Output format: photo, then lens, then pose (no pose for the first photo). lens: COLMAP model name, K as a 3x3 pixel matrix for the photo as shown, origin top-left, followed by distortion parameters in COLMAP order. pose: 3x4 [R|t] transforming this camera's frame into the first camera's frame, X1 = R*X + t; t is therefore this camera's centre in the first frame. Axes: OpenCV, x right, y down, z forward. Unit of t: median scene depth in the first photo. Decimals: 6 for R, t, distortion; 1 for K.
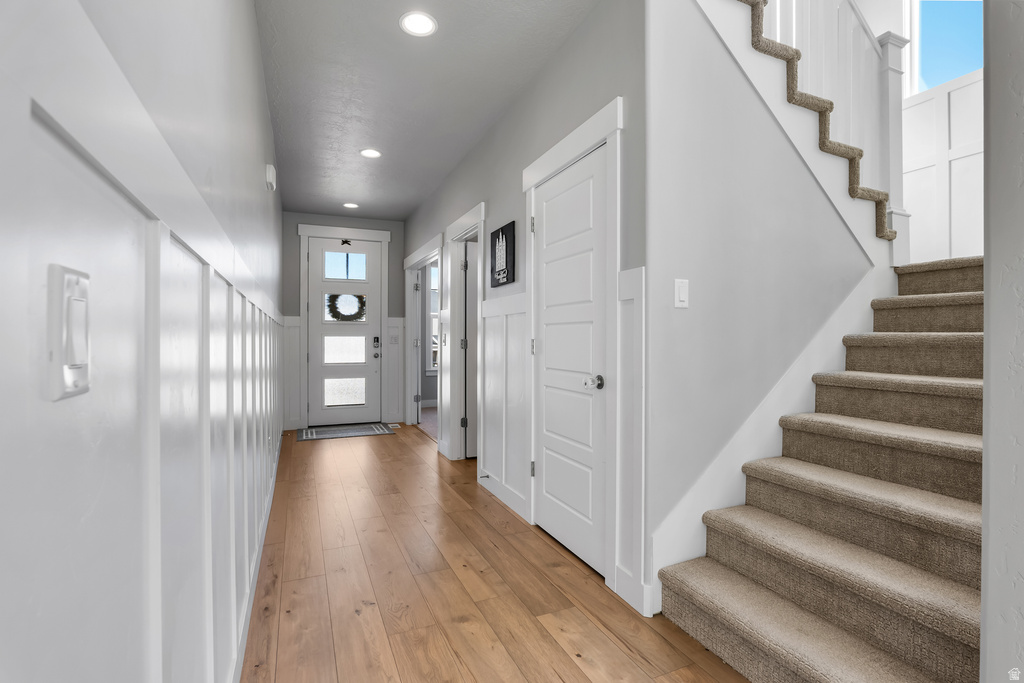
lens RADIAL K [[480.6, 0, 509.7], [0, 480.6, 345.8], [0, 0, 1]] dist [-0.023309, 0.002554]
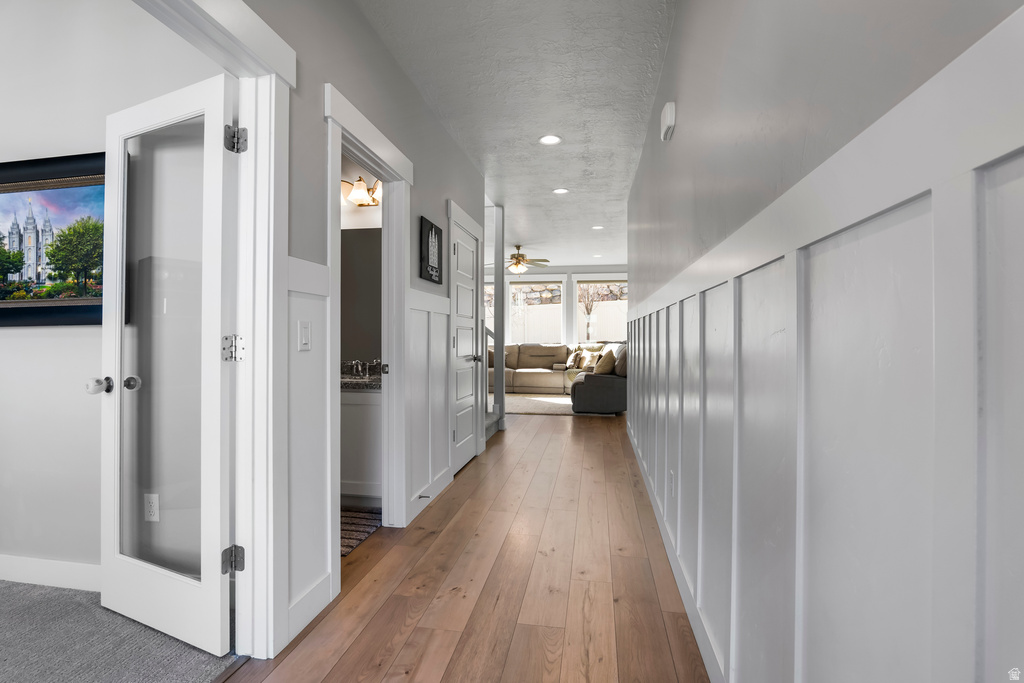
lens RADIAL K [[480.6, 0, 511.1], [0, 480.6, 338.1], [0, 0, 1]] dist [-0.023309, 0.002554]
pose [[-0.835094, -0.007464, 0.550057, -0.899724], [-0.001054, 0.999928, 0.011969, -0.028931], [-0.550106, 0.009415, -0.835042, 2.252714]]
